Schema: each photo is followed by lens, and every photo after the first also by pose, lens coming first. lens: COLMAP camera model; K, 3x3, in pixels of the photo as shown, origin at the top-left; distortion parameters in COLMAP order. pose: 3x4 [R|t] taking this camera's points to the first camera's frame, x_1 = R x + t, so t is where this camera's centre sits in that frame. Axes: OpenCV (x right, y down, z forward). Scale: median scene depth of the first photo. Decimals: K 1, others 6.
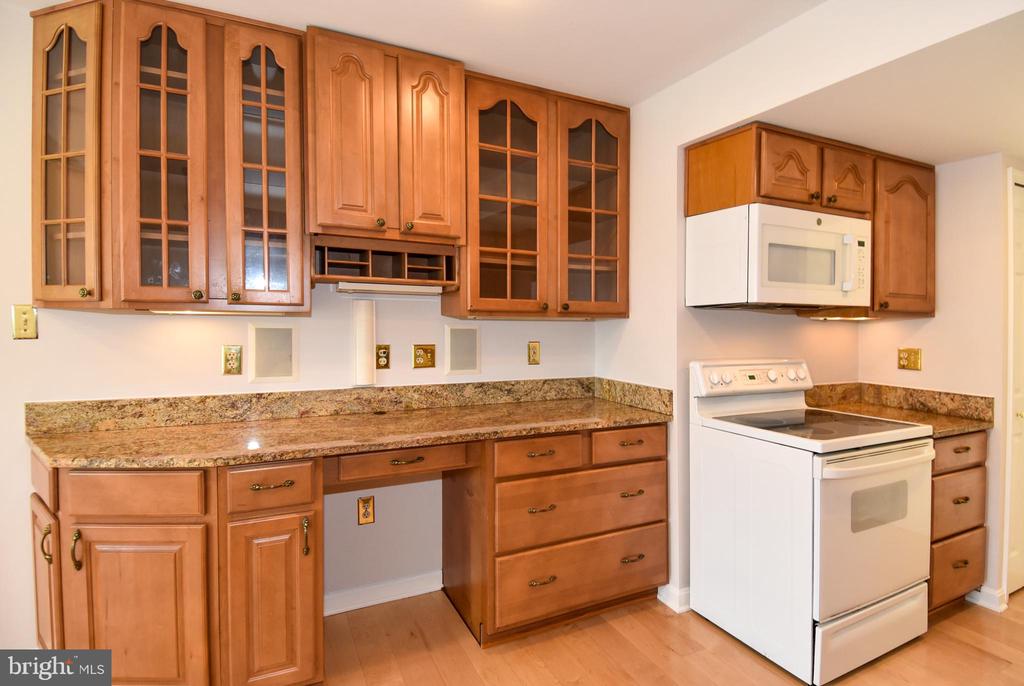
lens RADIAL K [[545.1, 0, 519.2], [0, 545.1, 339.7], [0, 0, 1]] dist [0.004792, -0.014979]
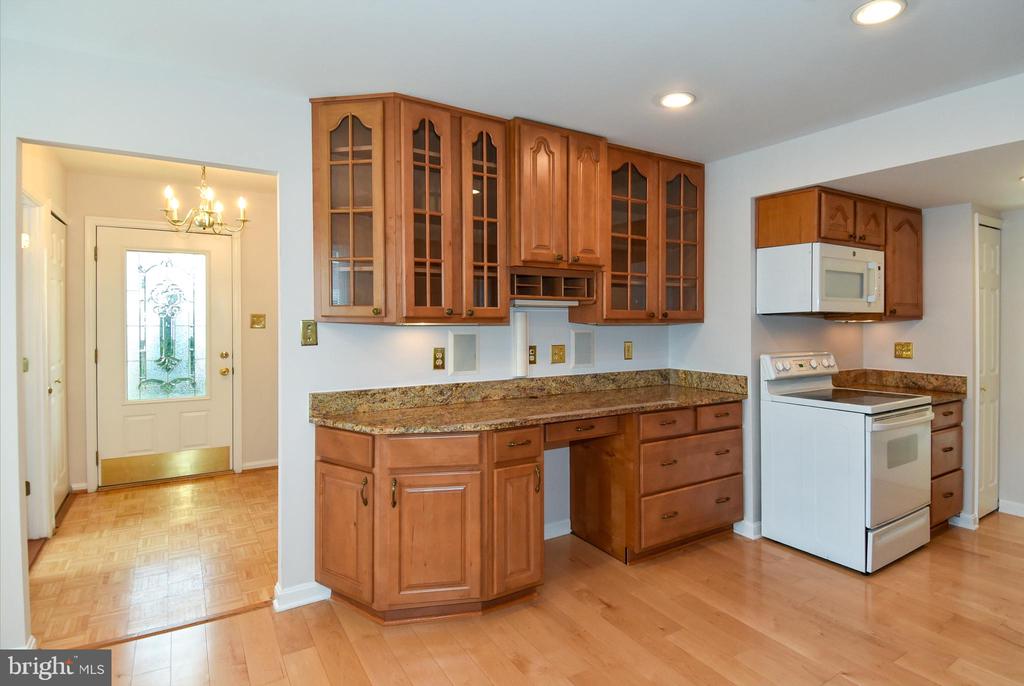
lens RADIAL K [[545.1, 0, 508.6], [0, 545.1, 339.8], [0, 0, 1]] dist [0.004792, -0.014979]
pose [[0.996781, -0.014347, 0.078875, -0.455608], [0.014340, 0.999897, 0.000649, -0.007305], [-0.078876, 0.000485, 0.996884, -0.335748]]
